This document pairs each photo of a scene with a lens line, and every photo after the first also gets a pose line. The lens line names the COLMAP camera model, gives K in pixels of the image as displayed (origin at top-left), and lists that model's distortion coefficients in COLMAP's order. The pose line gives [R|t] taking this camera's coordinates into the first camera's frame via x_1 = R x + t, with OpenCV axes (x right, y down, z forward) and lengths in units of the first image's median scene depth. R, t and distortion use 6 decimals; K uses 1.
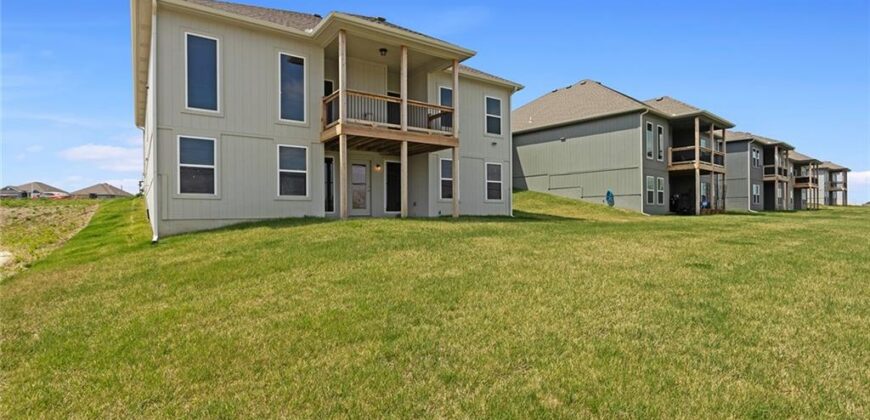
lens RADIAL K [[474.6, 0, 432.4], [0, 474.6, 225.7], [0, 0, 1]] dist [0.030734, 0.000594]
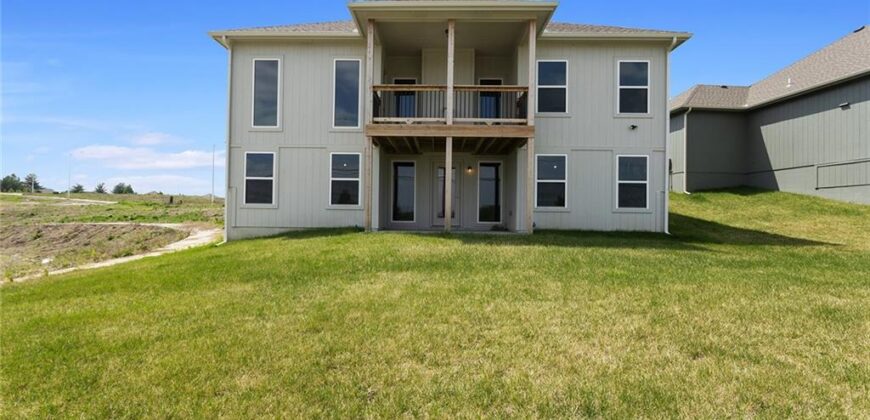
lens RADIAL K [[474.6, 0, 432.4], [0, 474.6, 225.7], [0, 0, 1]] dist [0.030734, 0.000594]
pose [[0.769563, 0.017910, -0.638319, 0.453574], [-0.034008, 0.999337, -0.012962, -0.013763], [0.637664, 0.031683, 0.769663, 0.366916]]
